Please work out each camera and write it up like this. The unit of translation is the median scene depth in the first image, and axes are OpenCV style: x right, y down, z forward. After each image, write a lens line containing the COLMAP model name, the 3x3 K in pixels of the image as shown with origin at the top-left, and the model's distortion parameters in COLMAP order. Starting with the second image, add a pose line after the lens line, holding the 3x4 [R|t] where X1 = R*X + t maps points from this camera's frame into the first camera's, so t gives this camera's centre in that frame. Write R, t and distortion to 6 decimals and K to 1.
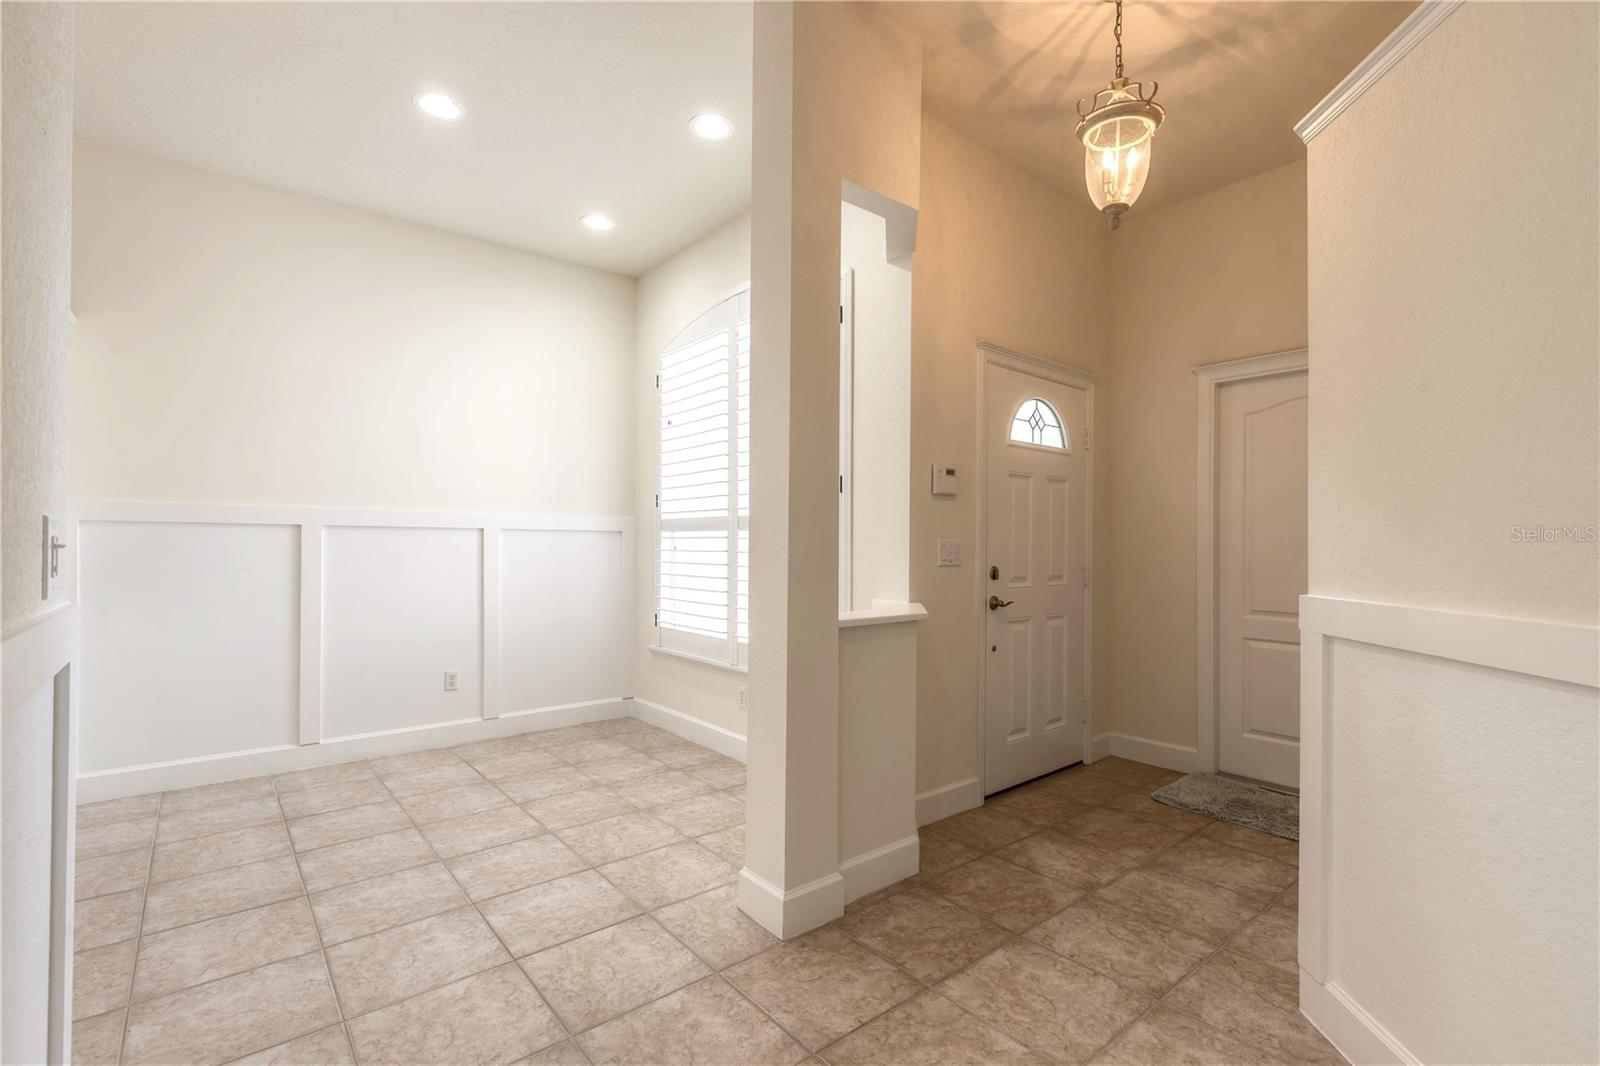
lens RADIAL K [[715.9, 0, 804.6], [0, 715.9, 534.0], [0, 0, 1]] dist [0.002445, 0.000022]
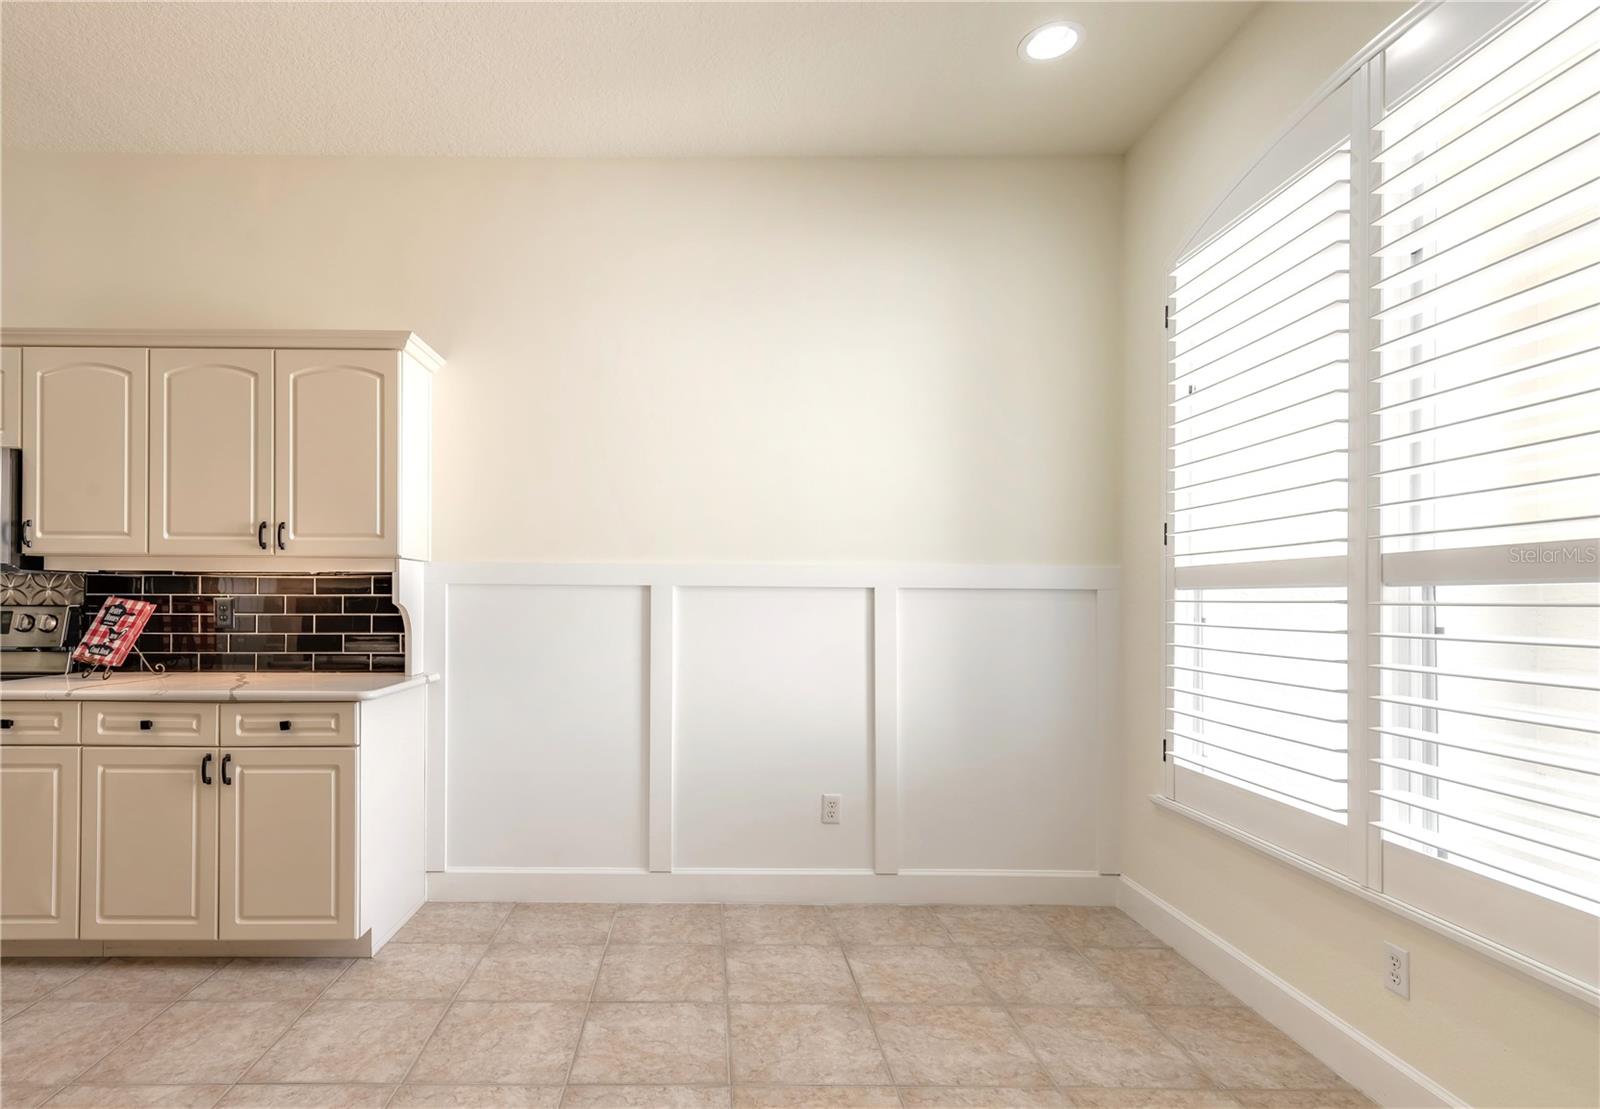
lens RADIAL K [[766.1, 0, 737.7], [0, 766.1, 594.6], [0, 0, 1]] dist [0.017147, 0.000234]
pose [[0.771449, -0.003314, -0.636283, -0.093082], [0.004711, 0.999989, 0.000503, -0.001947], [0.636274, -0.003385, 0.771456, 0.374534]]
